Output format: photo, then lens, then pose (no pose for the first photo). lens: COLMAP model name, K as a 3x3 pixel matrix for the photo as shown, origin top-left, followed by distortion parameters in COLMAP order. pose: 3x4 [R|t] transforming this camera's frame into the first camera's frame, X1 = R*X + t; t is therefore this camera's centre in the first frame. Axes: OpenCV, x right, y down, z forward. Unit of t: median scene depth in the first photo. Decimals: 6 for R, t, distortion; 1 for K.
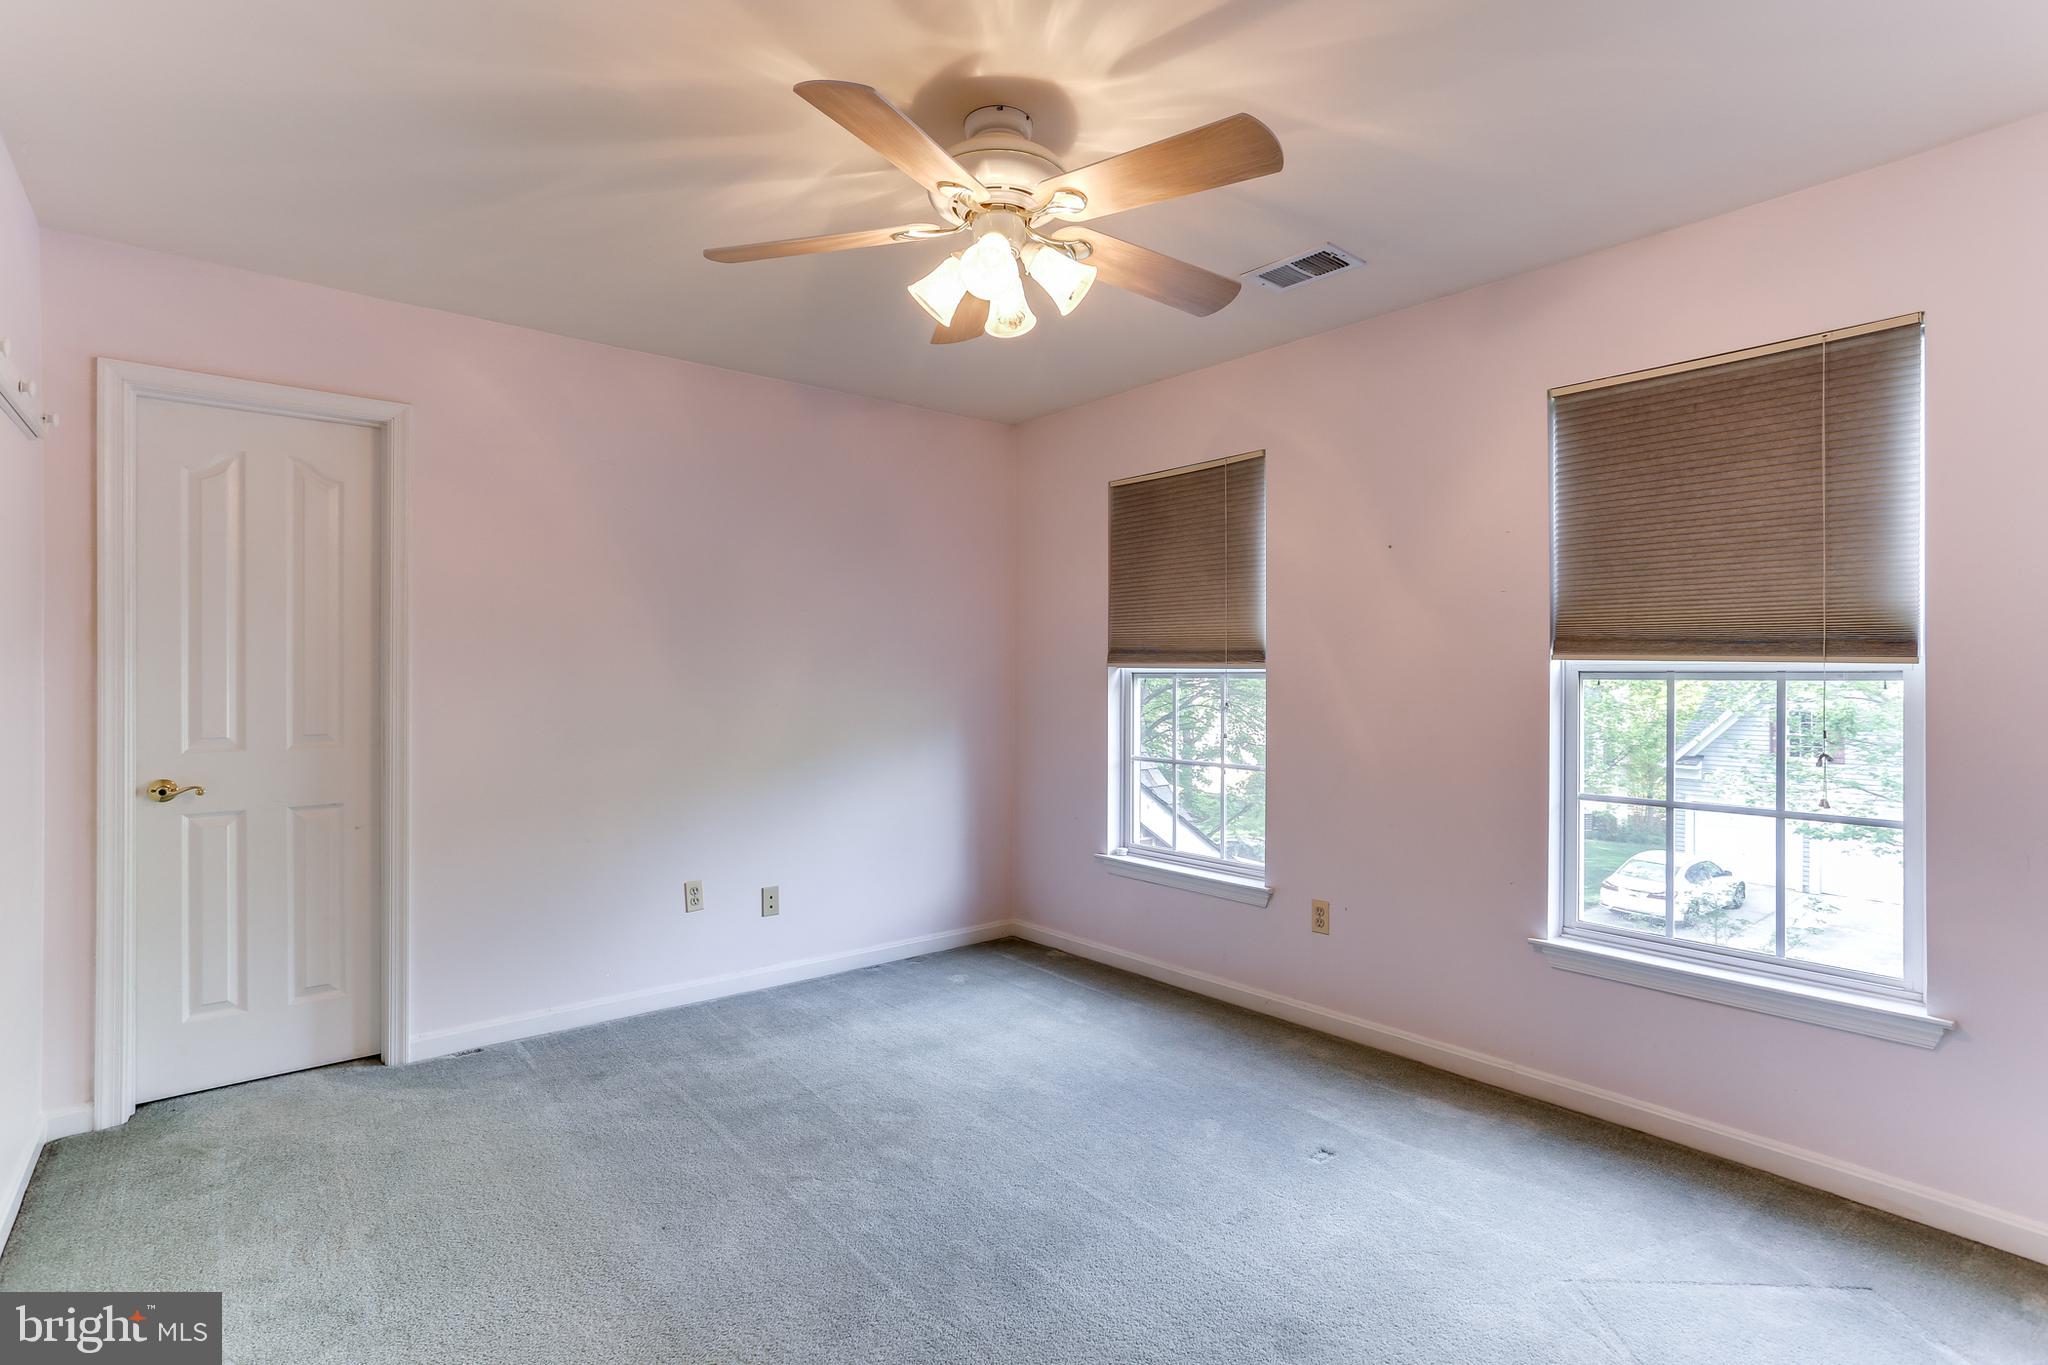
lens RADIAL K [[1010.1, 0, 1024.0], [0, 1010.1, 682.5], [0, 0, 1]] dist [0.019527, 0.000981]
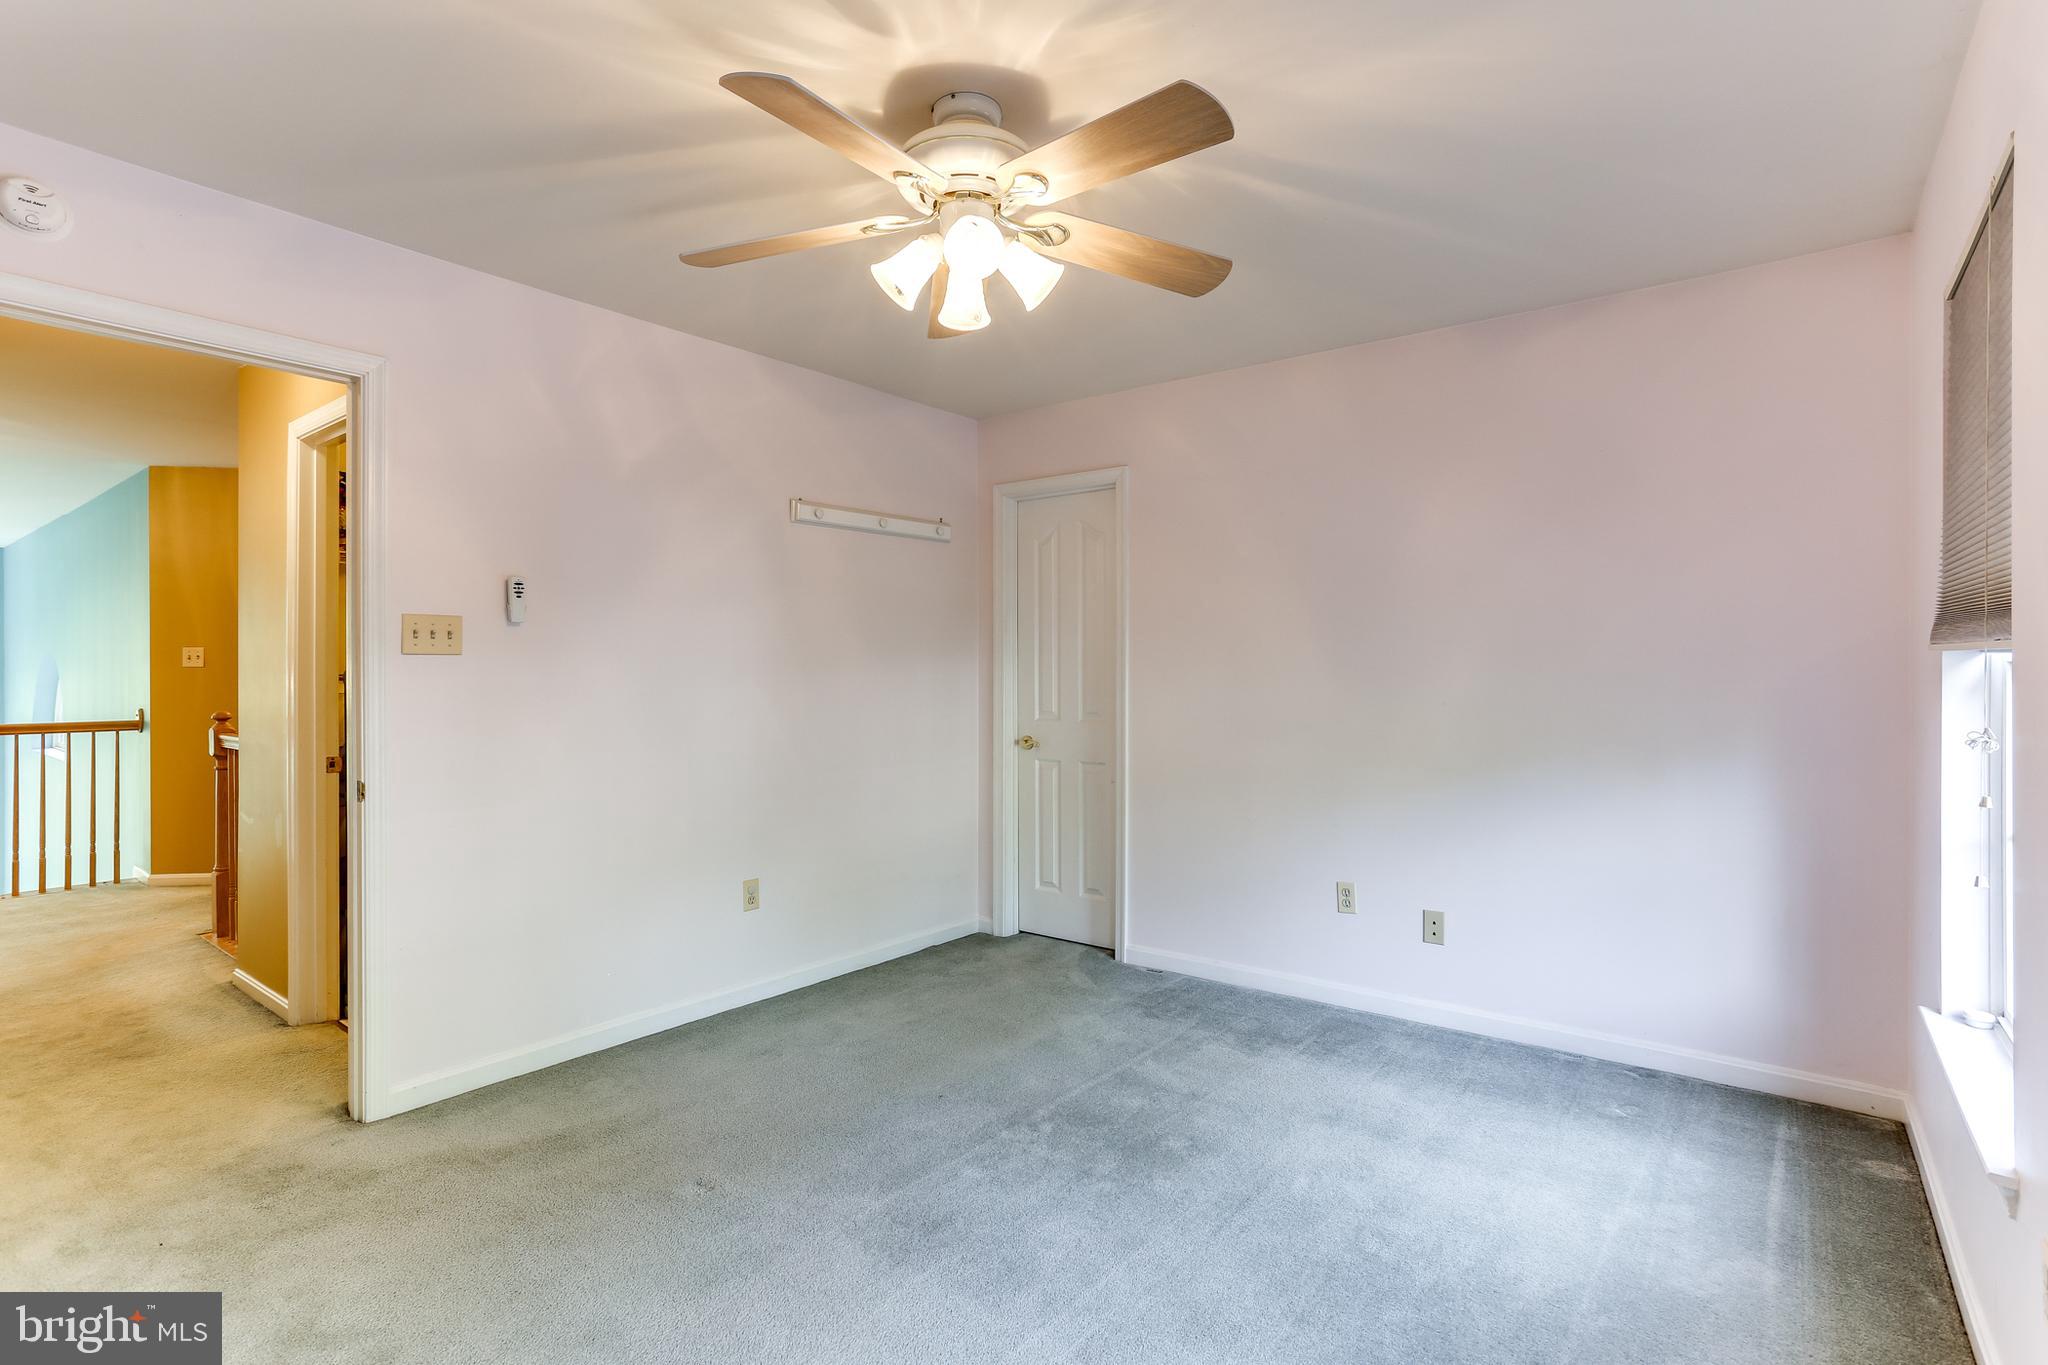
lens RADIAL K [[991.2, 0, 1003.9], [0, 991.2, 675.3], [0, 0, 1]] dist [-0.000354, 0.000645]
pose [[0.222510, -0.001014, -0.974930, 0.642261], [-0.003078, 0.999994, -0.001743, 0.001041], [0.974925, 0.003388, 0.222506, 0.573290]]
